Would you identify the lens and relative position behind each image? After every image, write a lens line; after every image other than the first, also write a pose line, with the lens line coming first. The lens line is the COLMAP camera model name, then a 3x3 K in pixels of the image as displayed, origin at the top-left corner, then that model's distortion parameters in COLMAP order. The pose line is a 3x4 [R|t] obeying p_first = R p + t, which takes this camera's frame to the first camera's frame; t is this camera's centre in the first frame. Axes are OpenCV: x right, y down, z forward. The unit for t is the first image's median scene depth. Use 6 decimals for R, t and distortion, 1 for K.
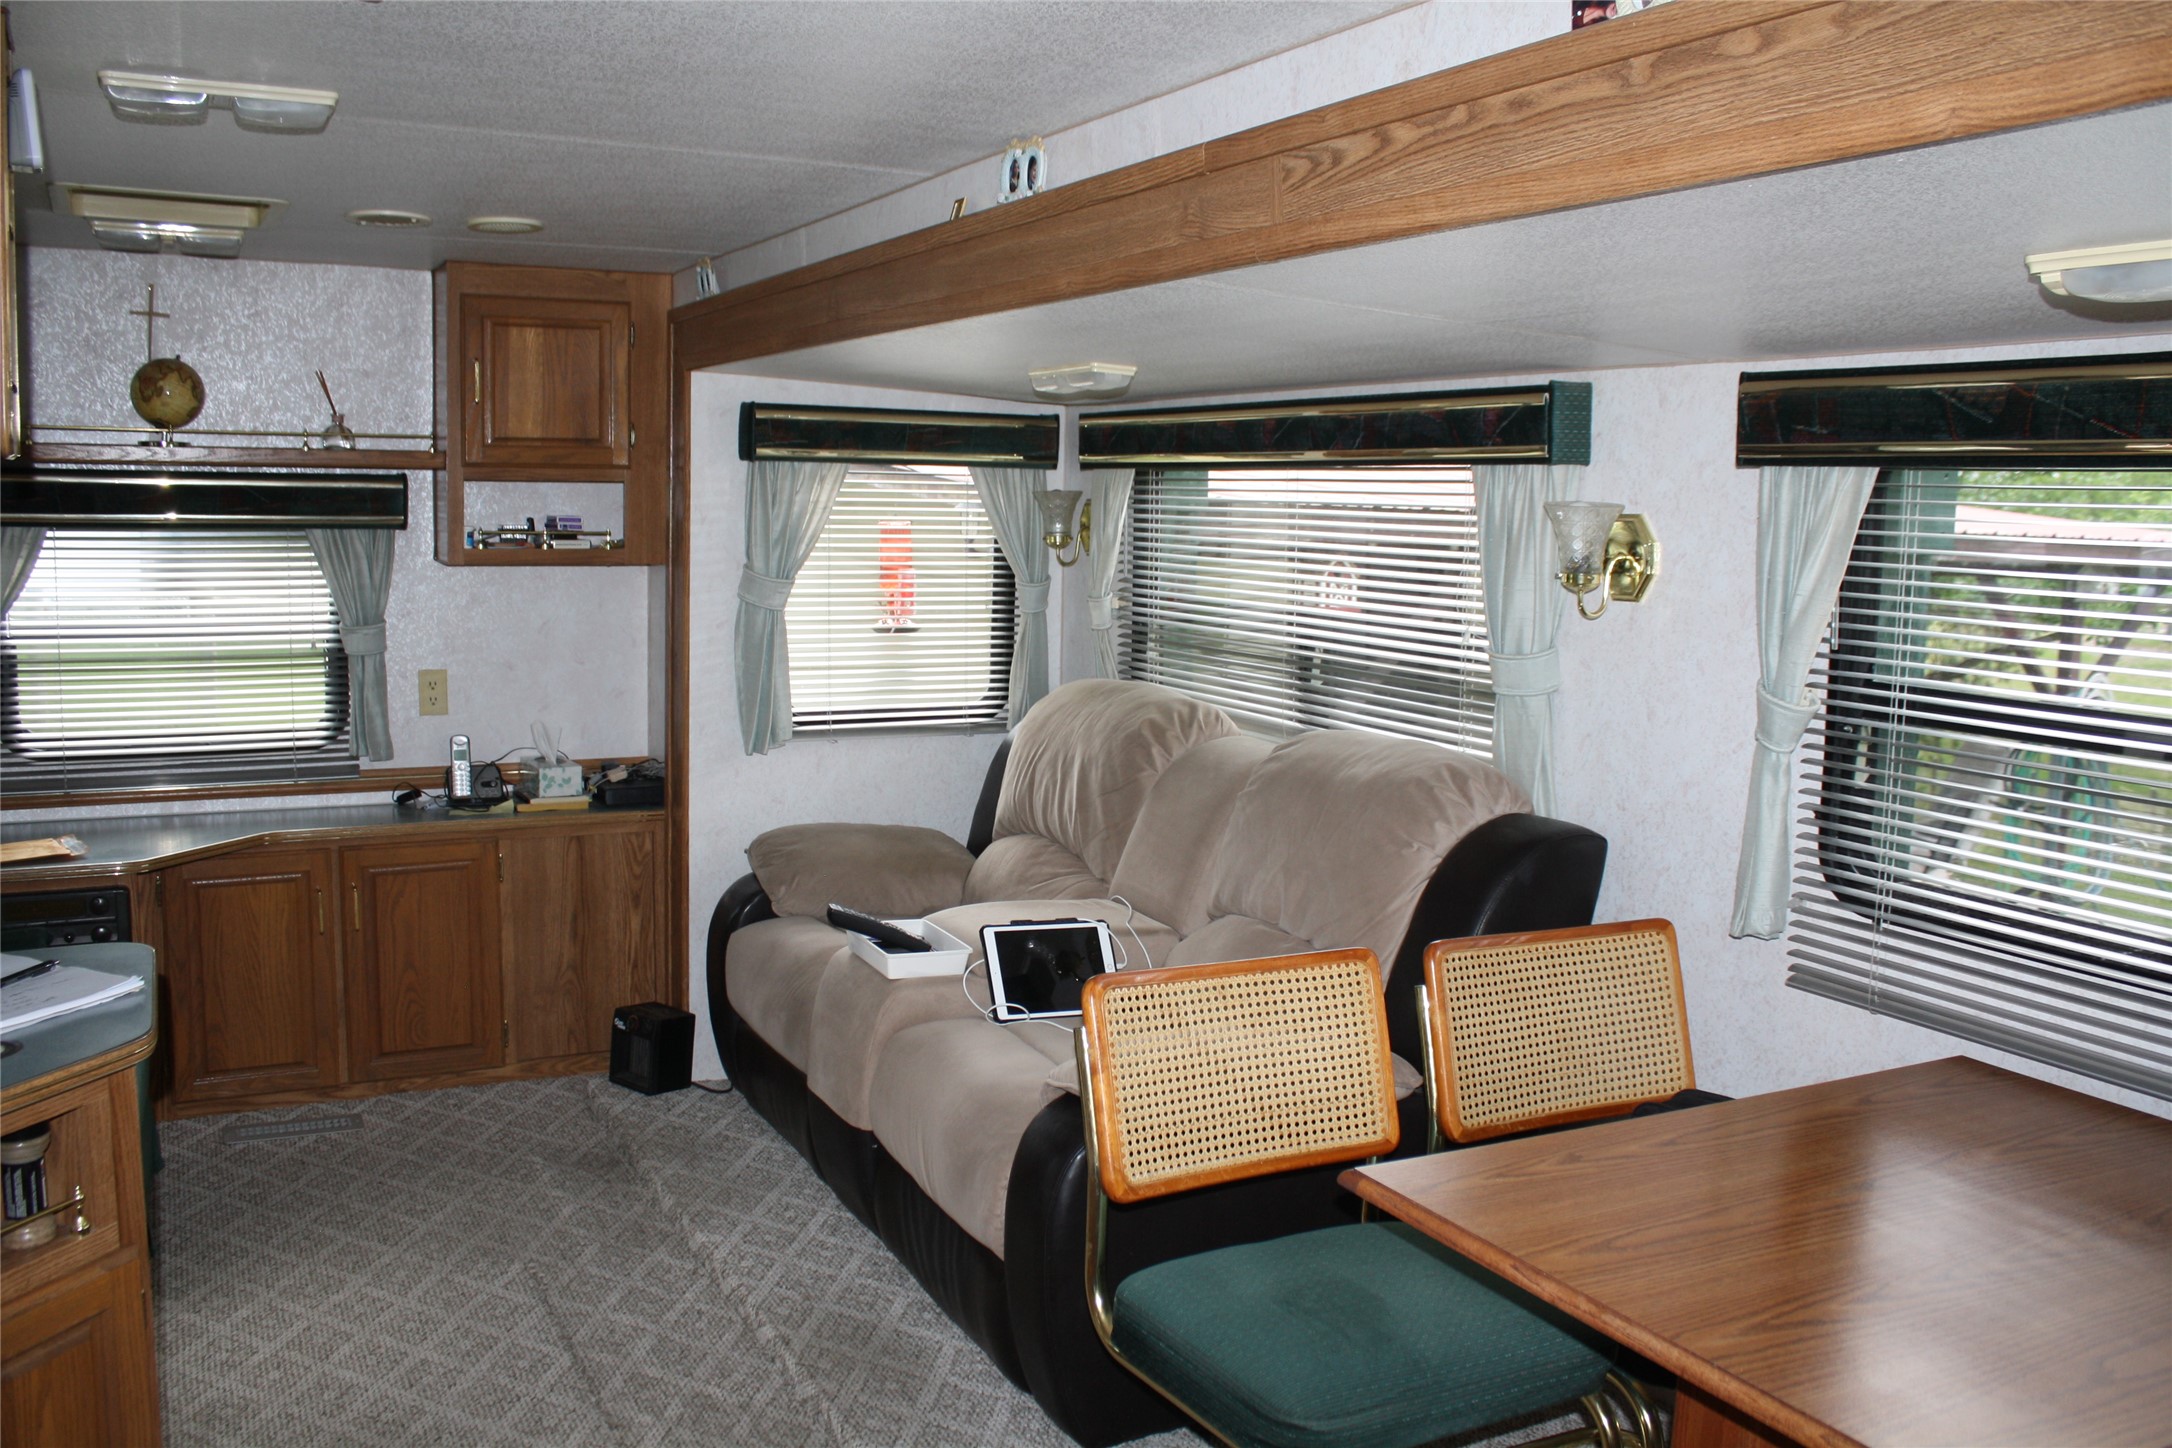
lens RADIAL K [[1869.4, 0, 1086.8], [0, 1869.4, 717.4], [0, 0, 1]] dist [-0.086144, 0.023200]
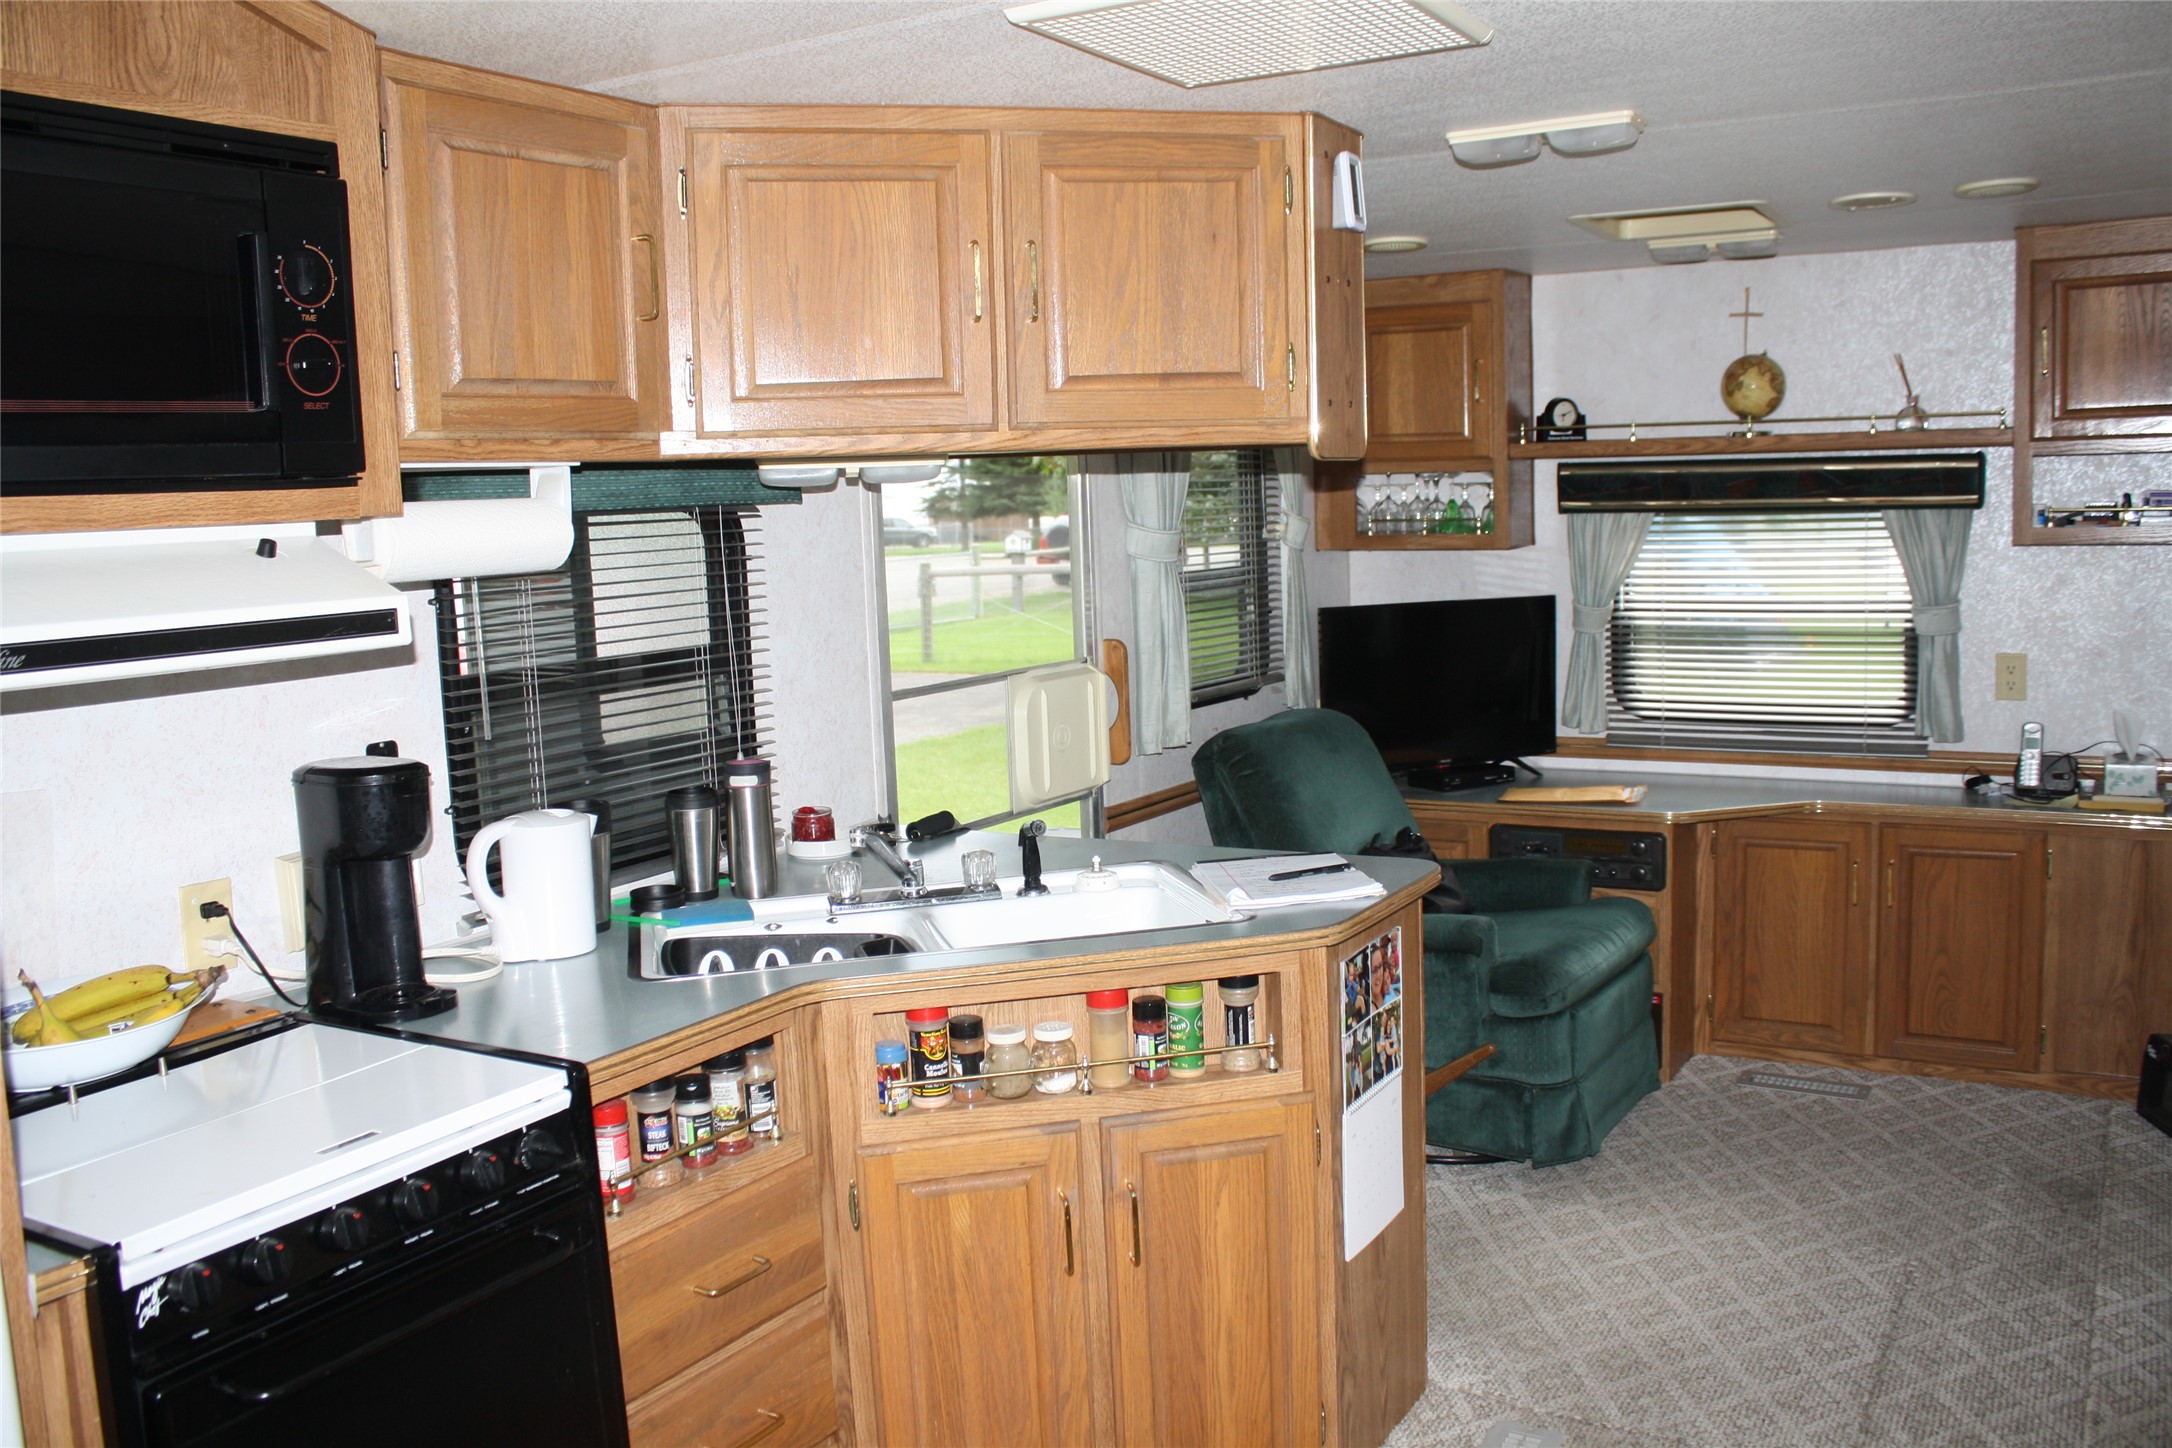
lens RADIAL K [[1869.4, 0, 1091.0], [0, 1869.4, 720.8], [0, 0, 1]] dist [-0.086144, 0.023200]
pose [[0.525709, 0.063501, -0.848291, 0.216918], [-0.054864, 0.997665, 0.040682, -0.003131], [0.848893, 0.025153, 0.527966, 0.091396]]
